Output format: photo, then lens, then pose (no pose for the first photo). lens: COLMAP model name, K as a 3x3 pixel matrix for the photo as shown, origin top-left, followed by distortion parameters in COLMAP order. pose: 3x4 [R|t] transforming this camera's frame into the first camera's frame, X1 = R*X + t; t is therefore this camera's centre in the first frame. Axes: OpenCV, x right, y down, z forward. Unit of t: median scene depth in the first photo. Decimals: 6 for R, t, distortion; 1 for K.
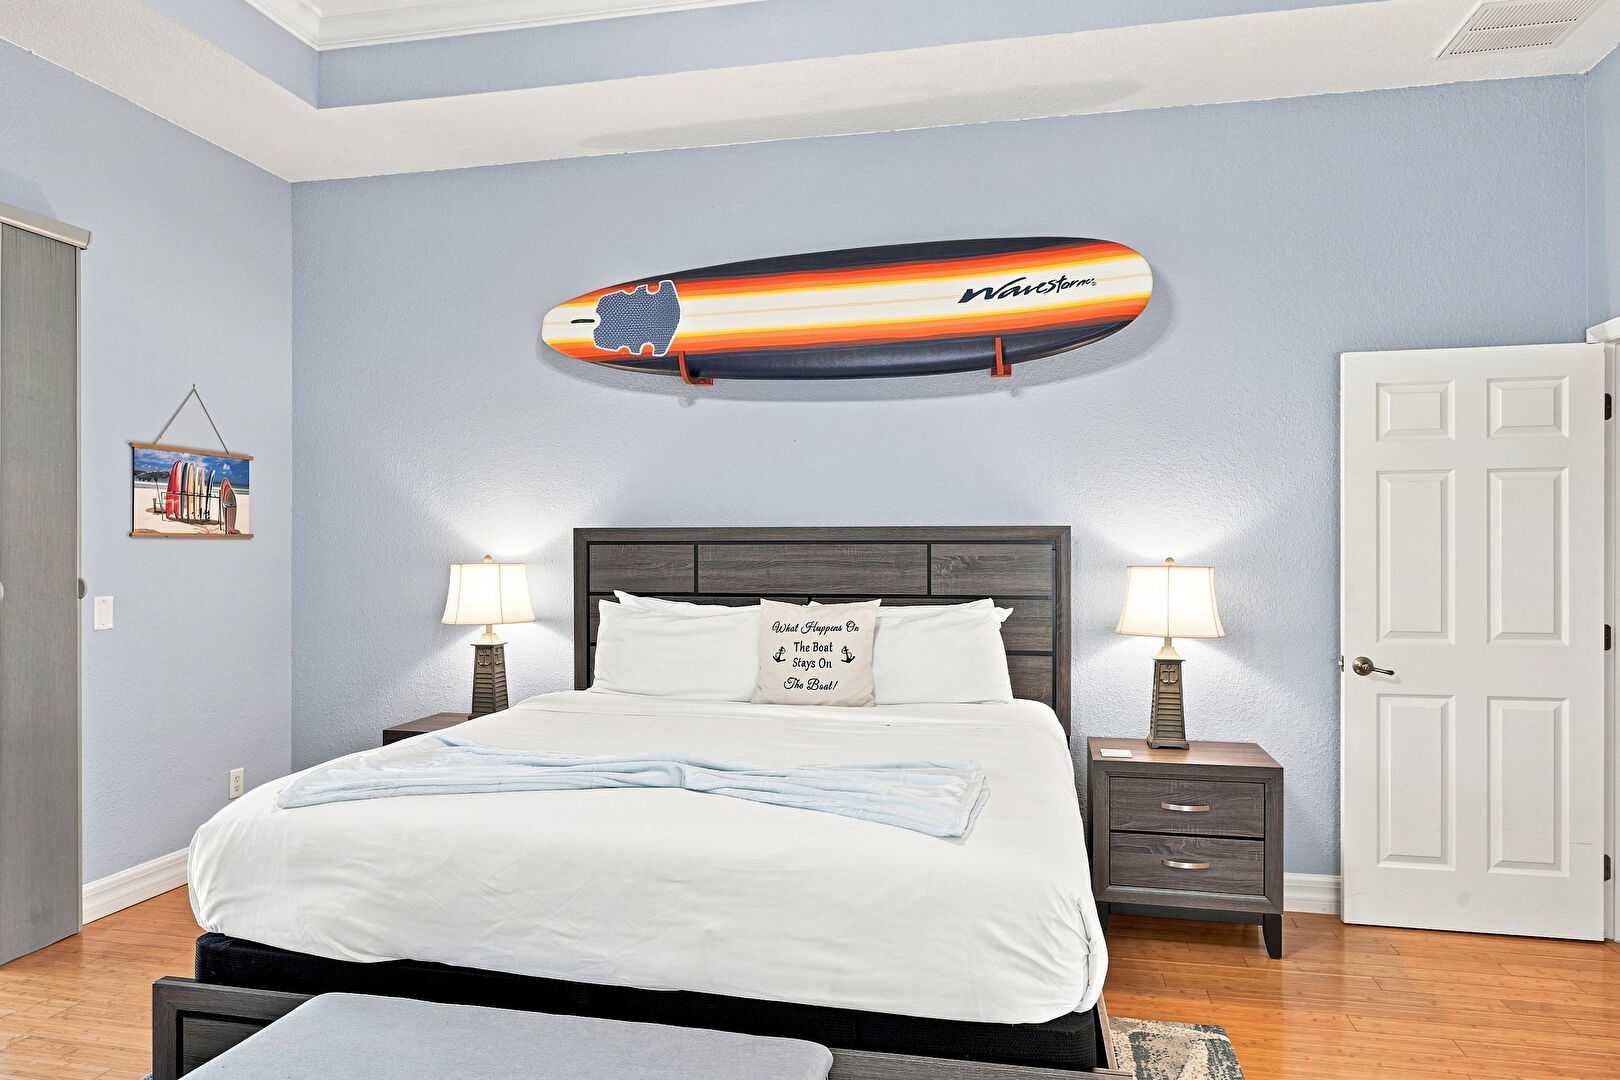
lens RADIAL K [[998.8, 0, 807.9], [0, 998.8, 545.8], [0, 0, 1]] dist [-0.001088, 0.001573]
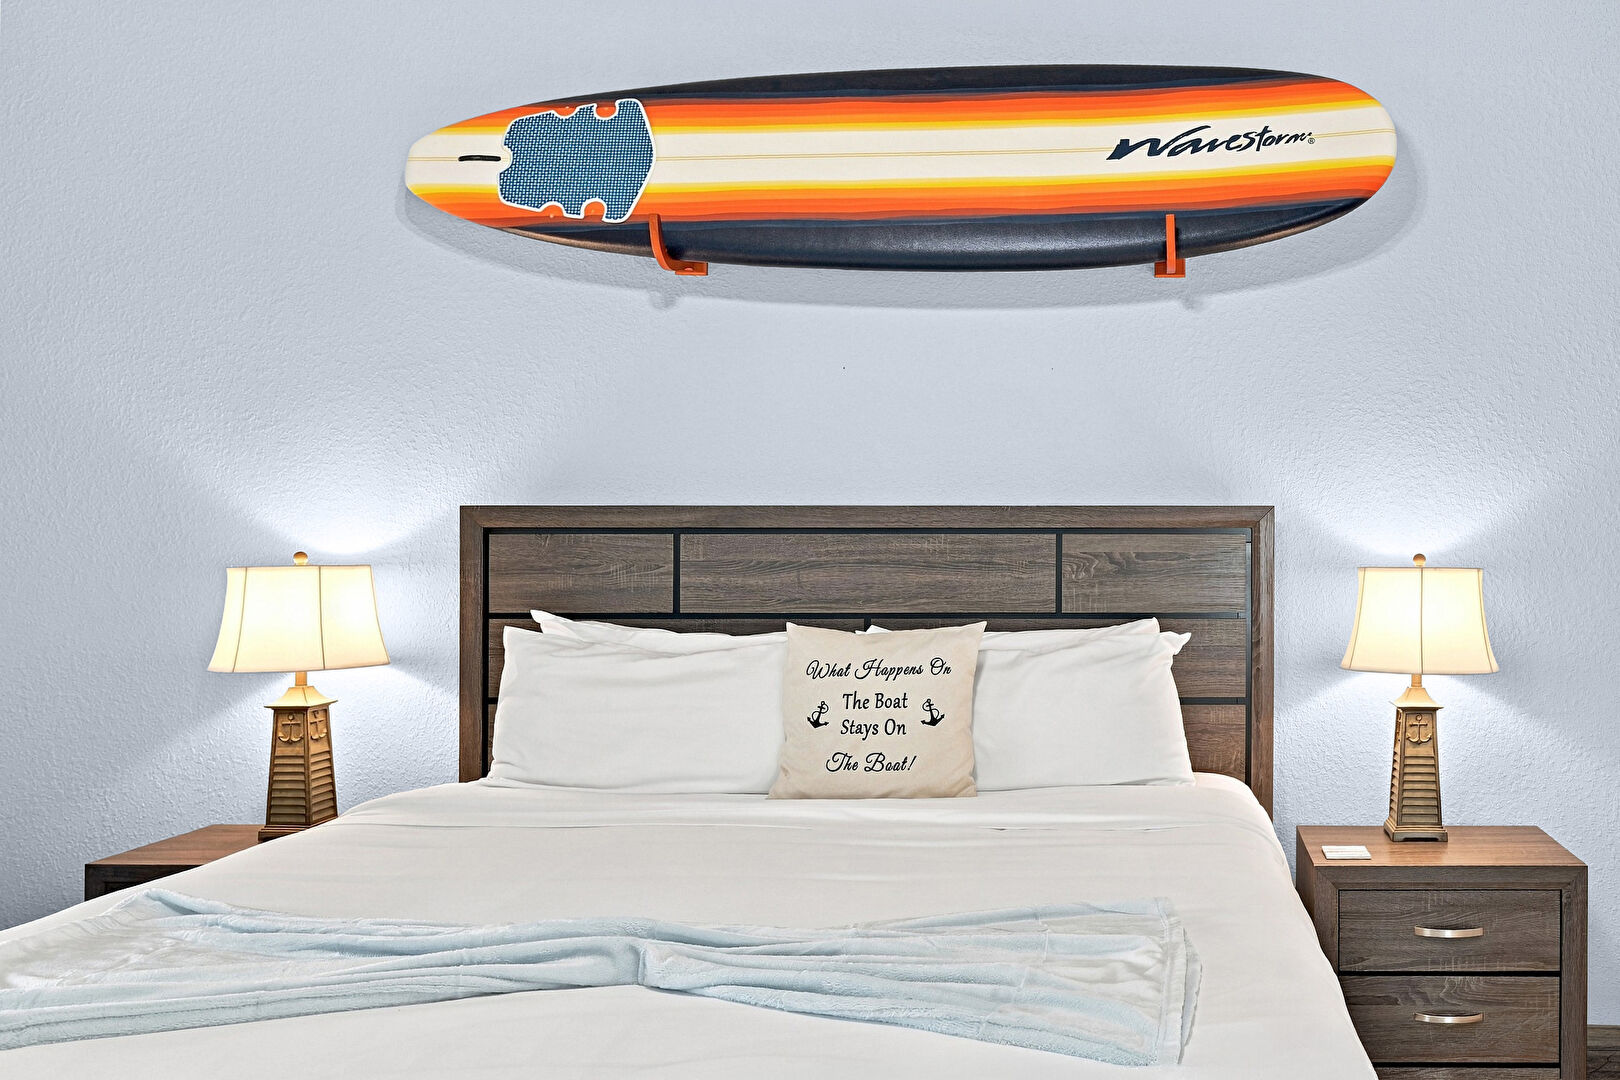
lens RADIAL K [[651.1, 0, 932.3], [0, 651.1, 527.7], [0, 0, 1]] dist [0.001201, -0.000778]
pose [[0.976022, 0.005892, 0.217590, -0.048590], [-0.000942, 0.999739, -0.022846, 0.004125], [-0.217668, 0.022093, 0.975773, 0.606816]]
